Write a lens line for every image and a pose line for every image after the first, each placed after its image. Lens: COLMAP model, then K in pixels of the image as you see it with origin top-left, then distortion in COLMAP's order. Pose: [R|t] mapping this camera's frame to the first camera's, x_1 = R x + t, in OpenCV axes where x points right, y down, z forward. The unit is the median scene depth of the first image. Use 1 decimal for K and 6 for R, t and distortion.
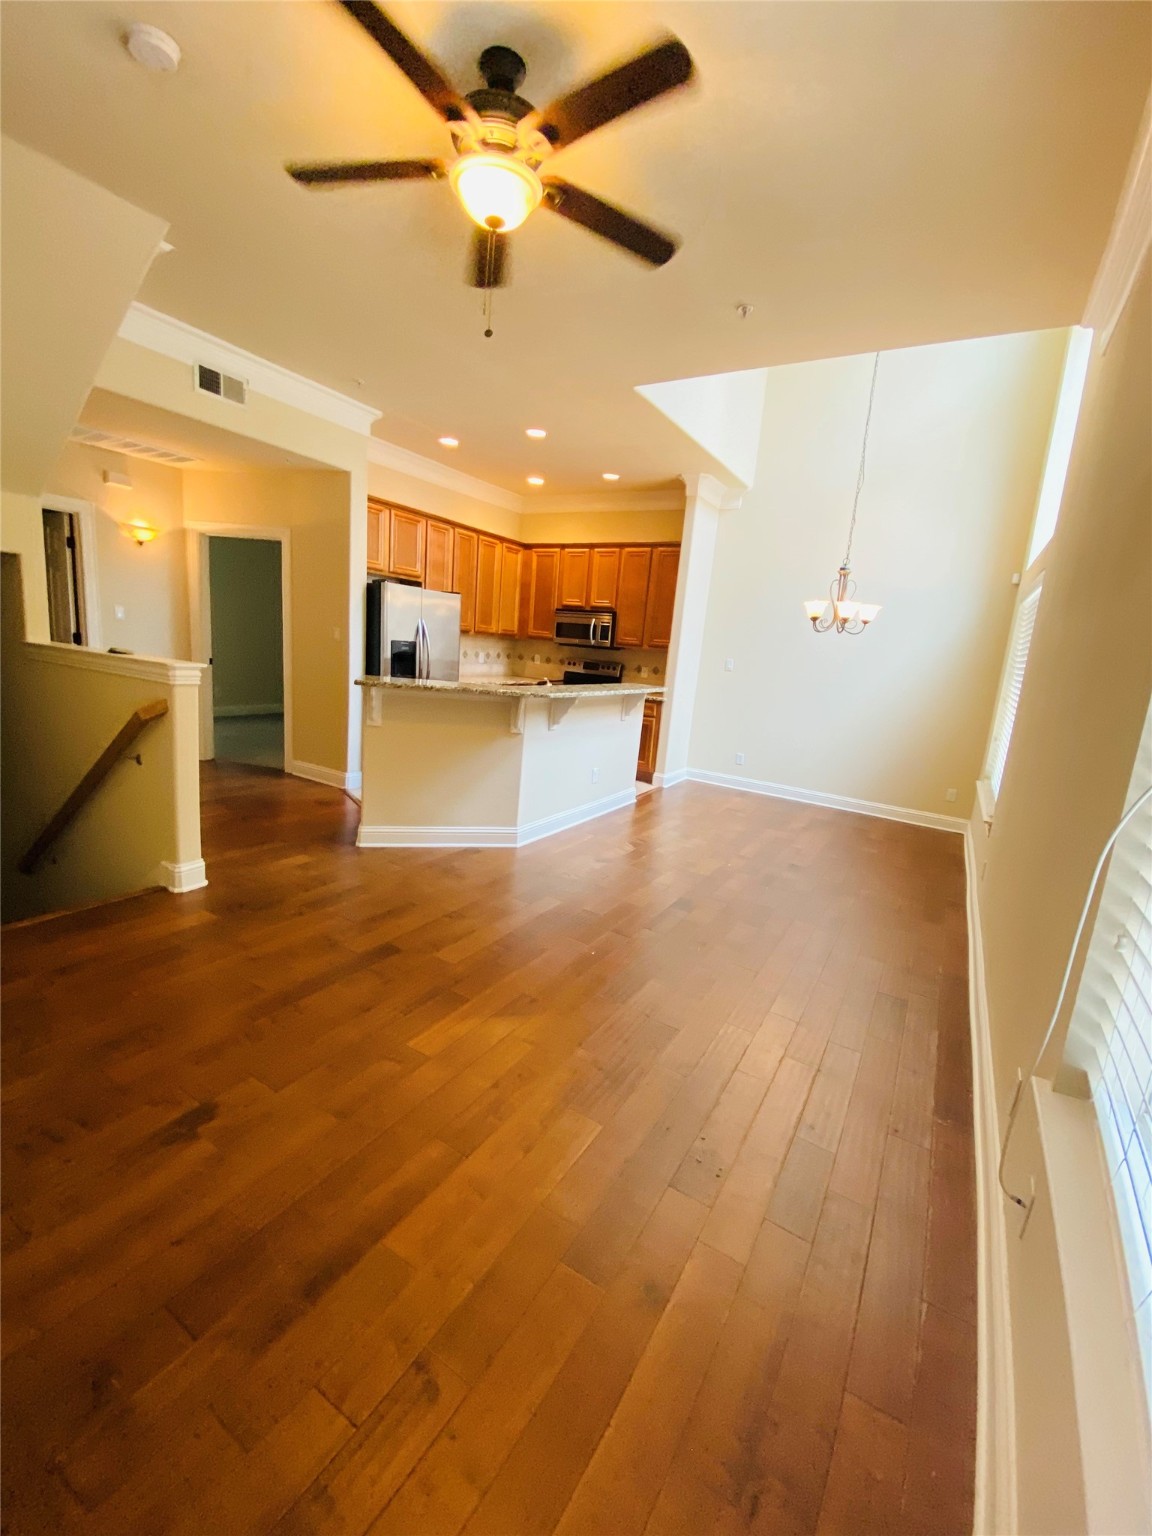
lens RADIAL K [[645.1, 0, 579.9], [0, 645.1, 771.3], [0, 0, 1]] dist [-0.029807, -0.000756]
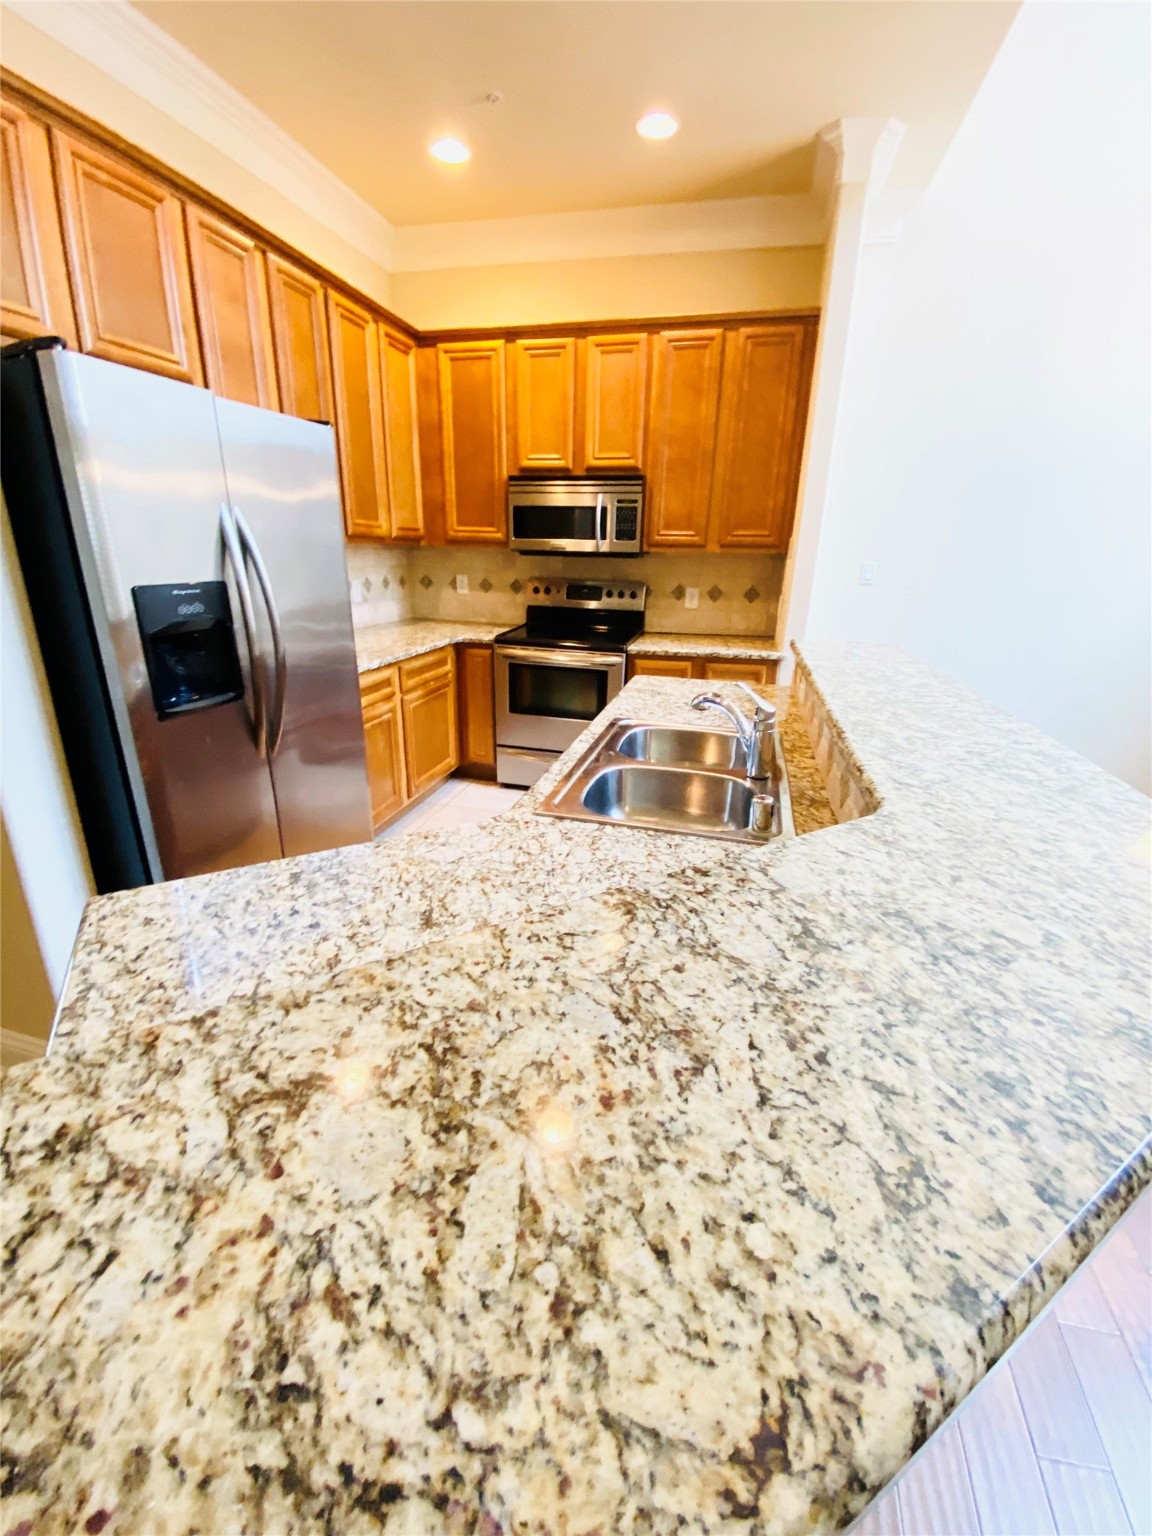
lens RADIAL K [[645.1, 0, 572.2], [0, 645.1, 769.9], [0, 0, 1]] dist [-0.029807, -0.000756]
pose [[0.956758, -0.146791, 0.251131, -0.144314], [0.107069, 0.980436, 0.165171, -0.113056], [-0.270463, -0.131140, 0.953757, 0.507803]]
